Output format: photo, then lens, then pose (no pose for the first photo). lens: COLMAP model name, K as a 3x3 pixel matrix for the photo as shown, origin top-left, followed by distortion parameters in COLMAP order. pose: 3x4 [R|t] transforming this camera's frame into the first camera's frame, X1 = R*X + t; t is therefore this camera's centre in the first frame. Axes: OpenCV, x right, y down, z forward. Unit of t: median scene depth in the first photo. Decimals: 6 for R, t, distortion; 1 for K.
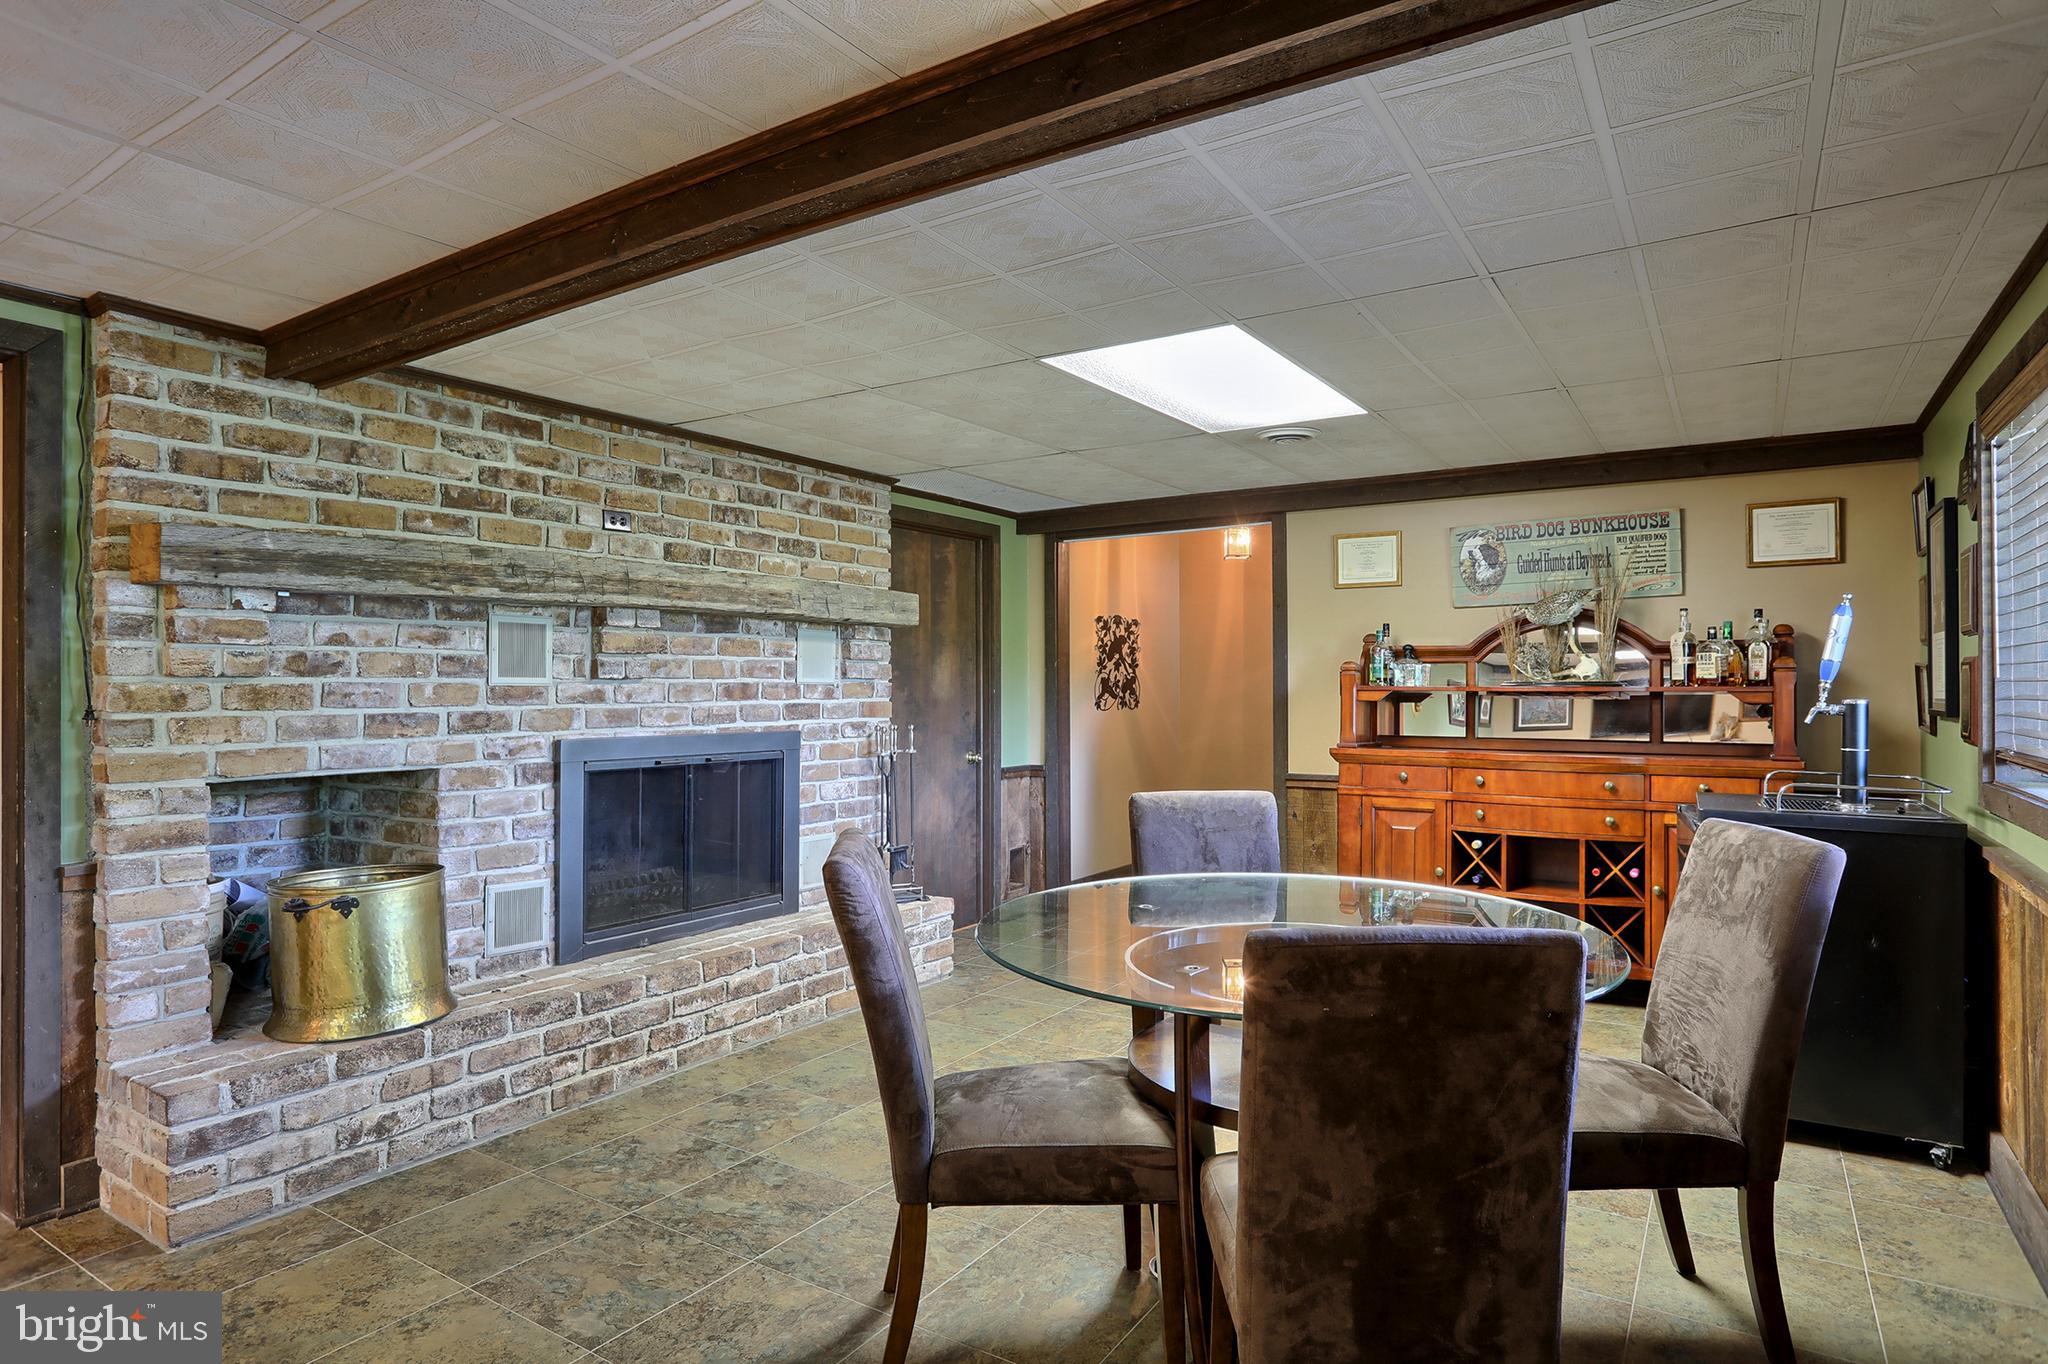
lens RADIAL K [[1132.5, 0, 1024.0], [0, 1132.5, 682.0], [0, 0, 1]] dist [-0.001710, -0.000104]
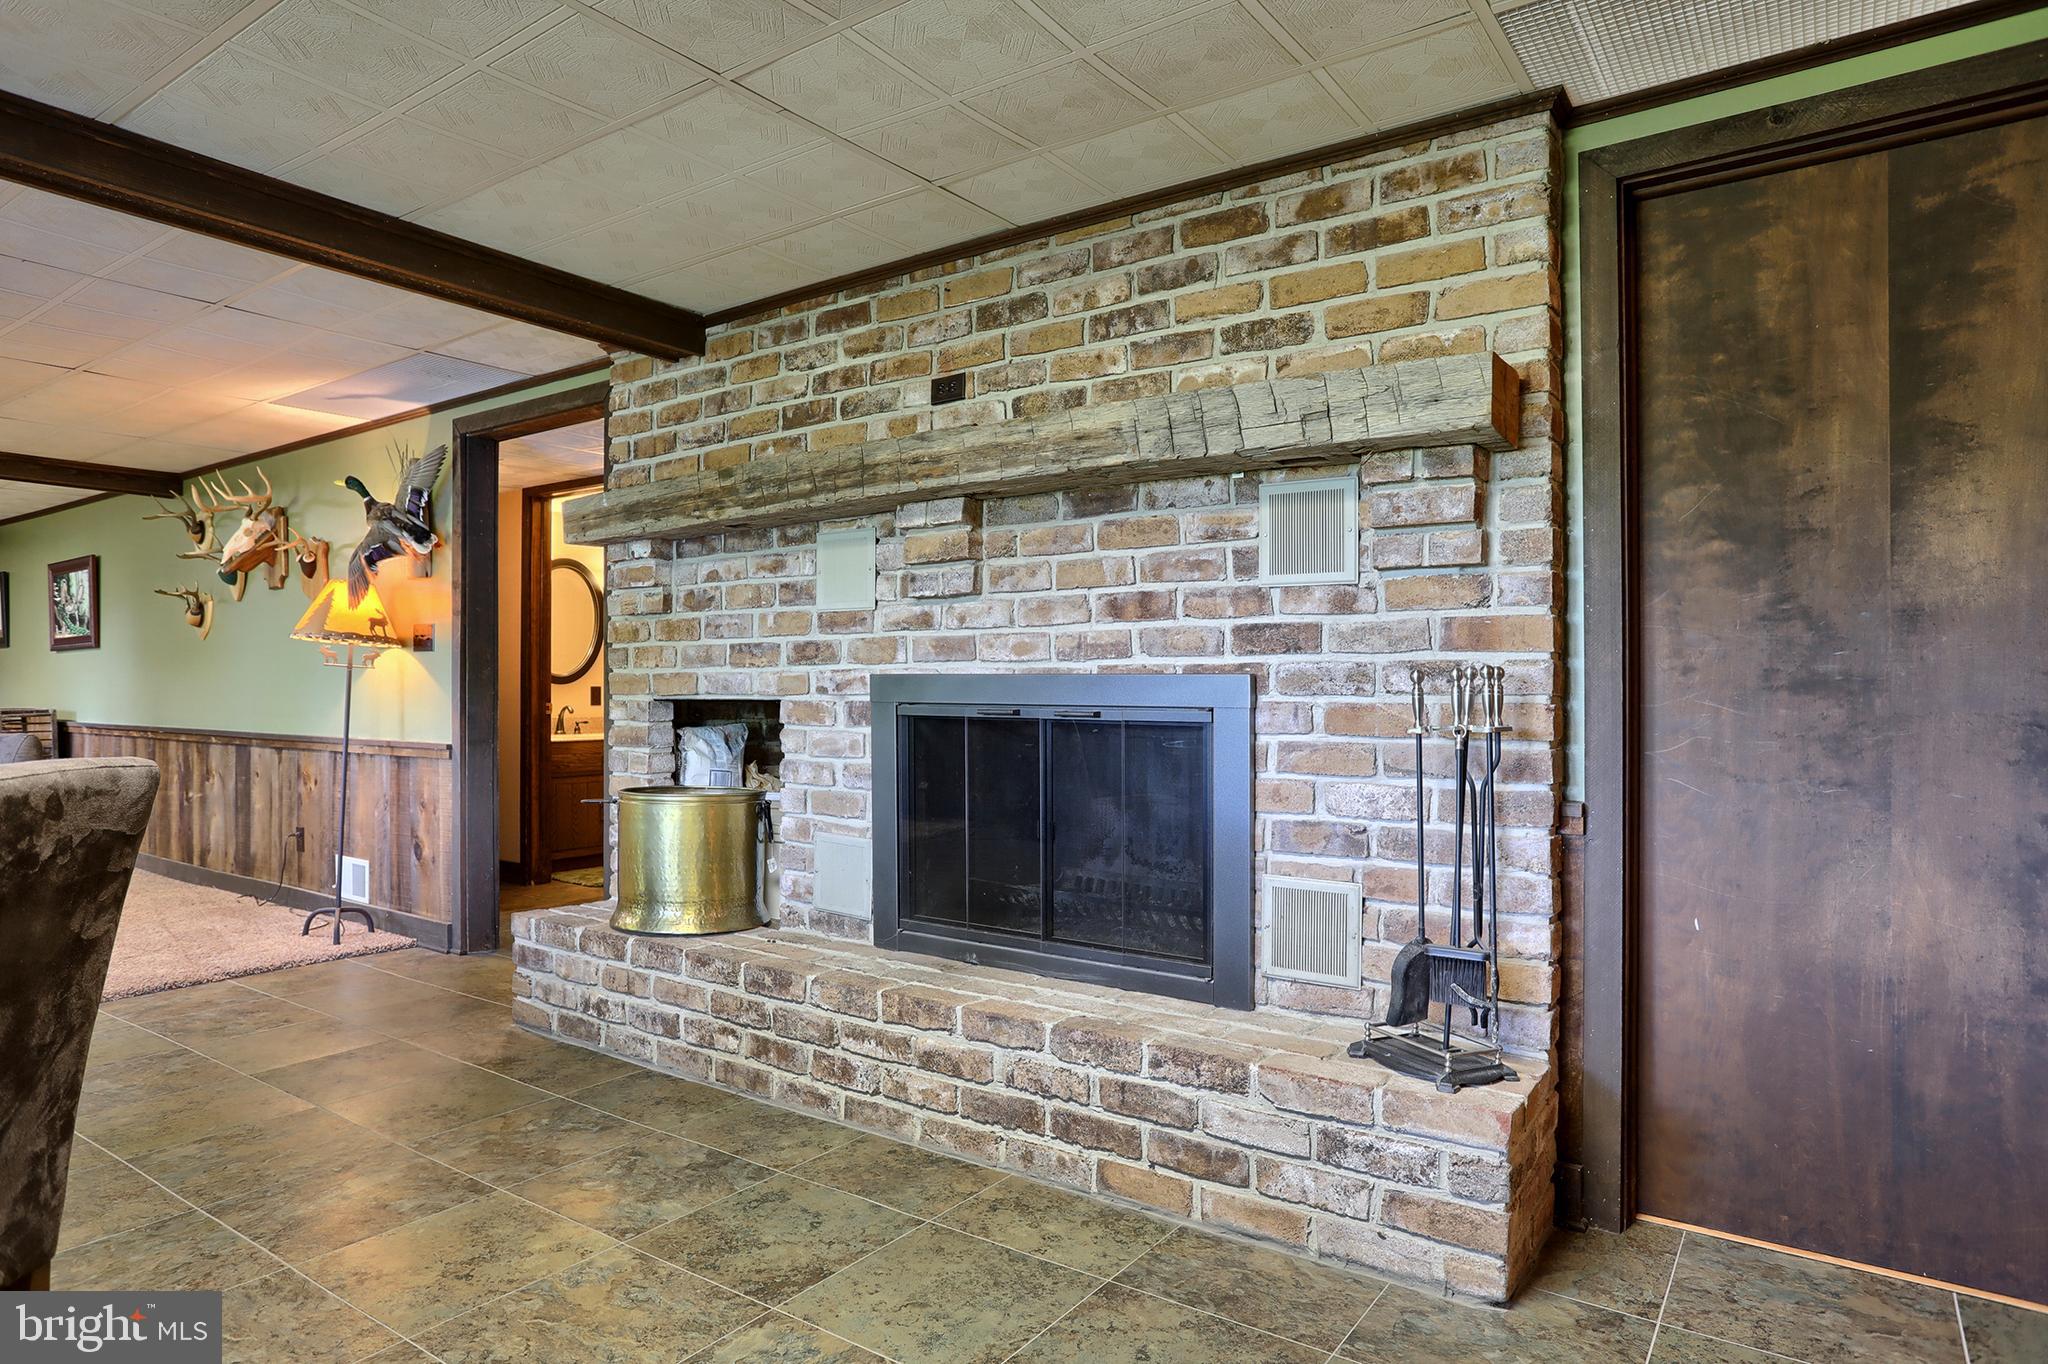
lens RADIAL K [[1203.2, 0, 1046.5], [0, 1203.2, 682.9], [0, 0, 1]] dist [-0.070280, 0.044368]
pose [[-0.026689, -0.003569, -0.999637, 0.463439], [0.004192, 0.999984, -0.003682, 0.060835], [0.999635, -0.004289, -0.026674, 1.147620]]
